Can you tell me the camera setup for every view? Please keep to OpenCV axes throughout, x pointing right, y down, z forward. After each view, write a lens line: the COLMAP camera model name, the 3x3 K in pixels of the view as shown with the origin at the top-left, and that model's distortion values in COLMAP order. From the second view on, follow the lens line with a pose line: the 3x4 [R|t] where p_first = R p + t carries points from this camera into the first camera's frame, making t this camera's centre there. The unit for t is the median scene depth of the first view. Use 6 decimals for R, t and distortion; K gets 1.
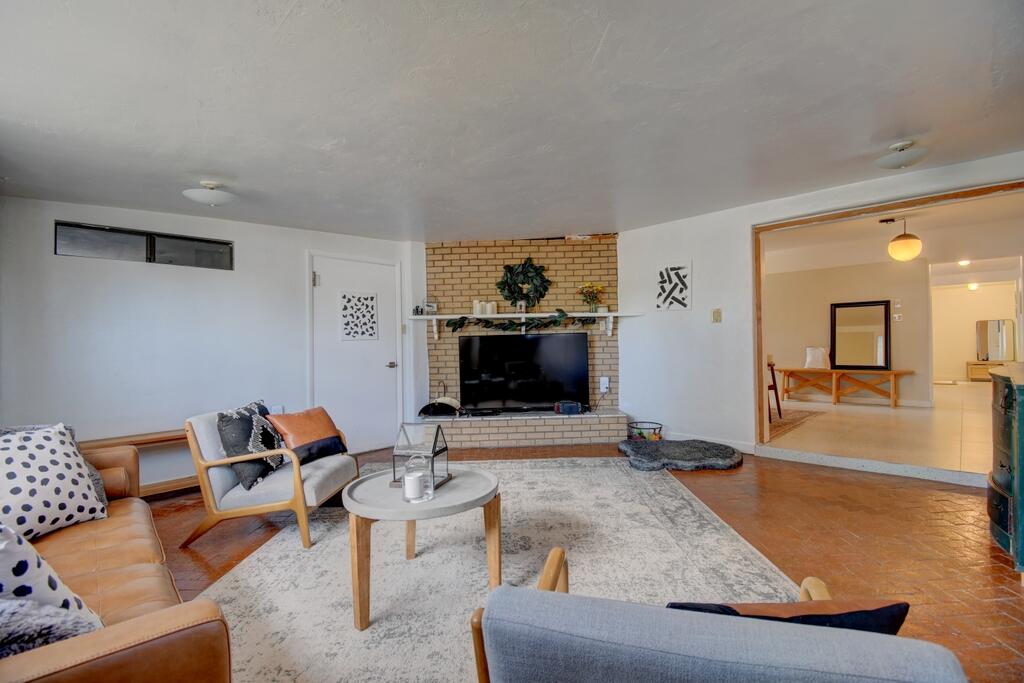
lens RADIAL K [[449.0, 0, 509.6], [0, 449.0, 339.9], [0, 0, 1]] dist [0.029380, -0.032964]
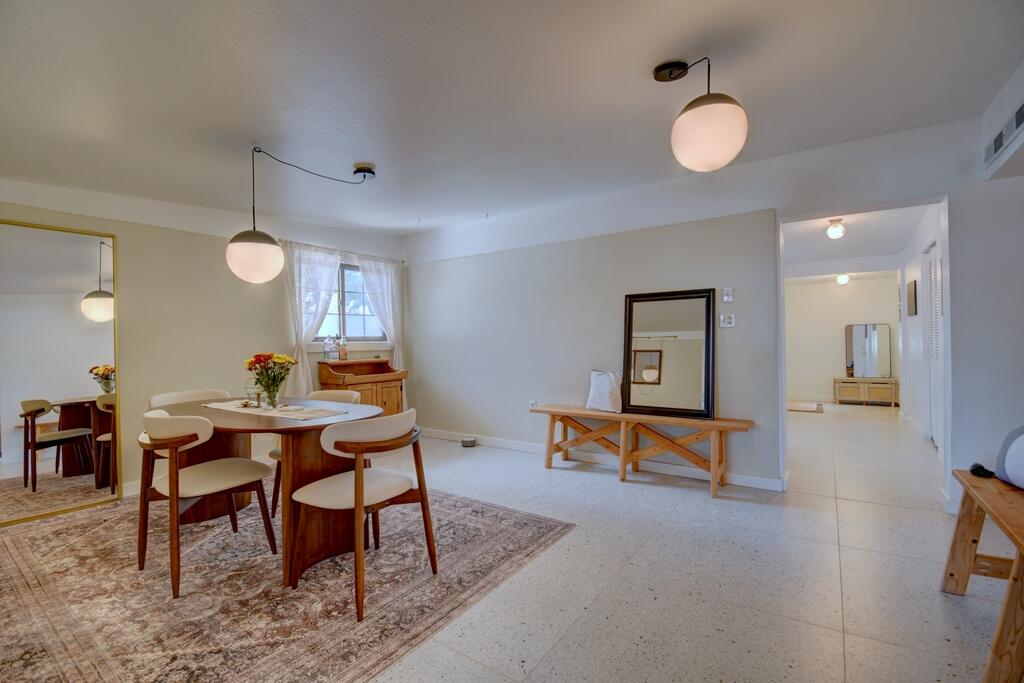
lens RADIAL K [[449.0, 0, 509.6], [0, 449.0, 339.9], [0, 0, 1]] dist [0.029380, -0.032964]
pose [[0.983081, 0.004067, 0.183128, 0.660619], [-0.004607, 0.999986, 0.002524, -0.034783], [-0.183116, -0.003325, 0.983086, 0.673162]]
